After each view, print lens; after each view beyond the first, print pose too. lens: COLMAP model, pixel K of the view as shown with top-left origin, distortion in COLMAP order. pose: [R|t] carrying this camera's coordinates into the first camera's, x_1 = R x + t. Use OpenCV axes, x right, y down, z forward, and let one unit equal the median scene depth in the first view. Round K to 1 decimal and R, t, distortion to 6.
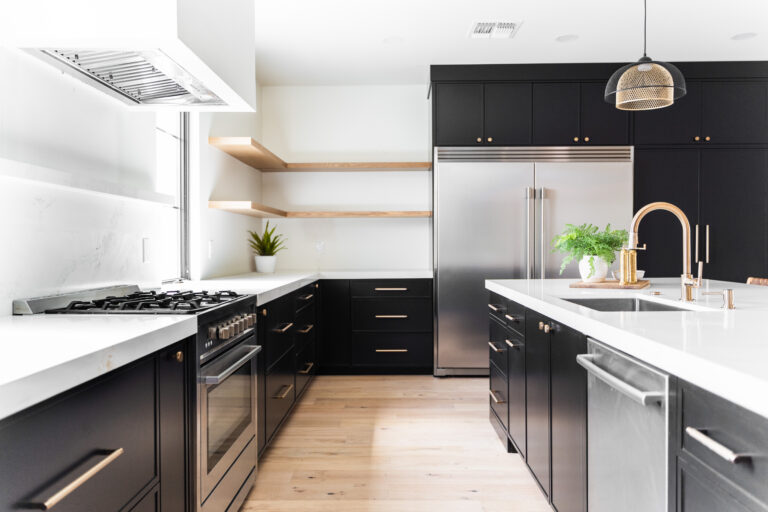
lens RADIAL K [[604.2, 0, 382.2], [0, 604.2, 254.7], [0, 0, 1]] dist [0.002061, -0.002683]
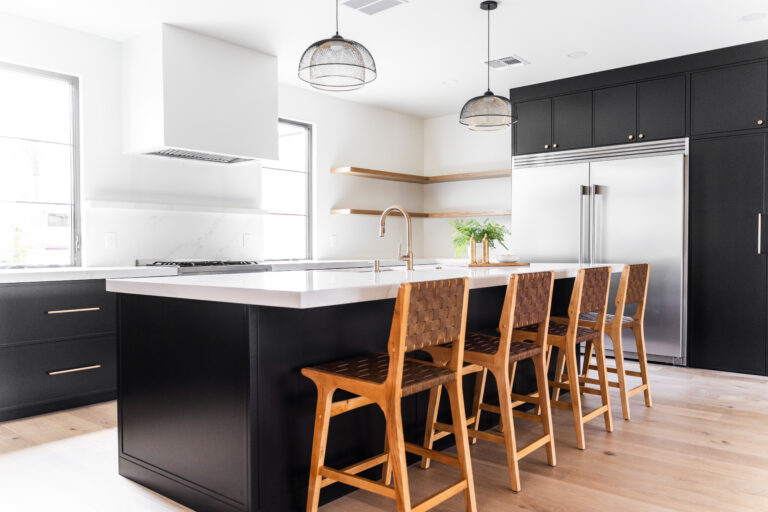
lens RADIAL K [[604.2, 0, 384.4], [0, 604.2, 253.4], [0, 0, 1]] dist [0.002061, -0.002683]
pose [[0.785029, 0.006343, -0.619426, 0.643300], [-0.006798, 0.999976, 0.001624, 0.015412], [0.619421, 0.002936, 0.785053, -0.105997]]
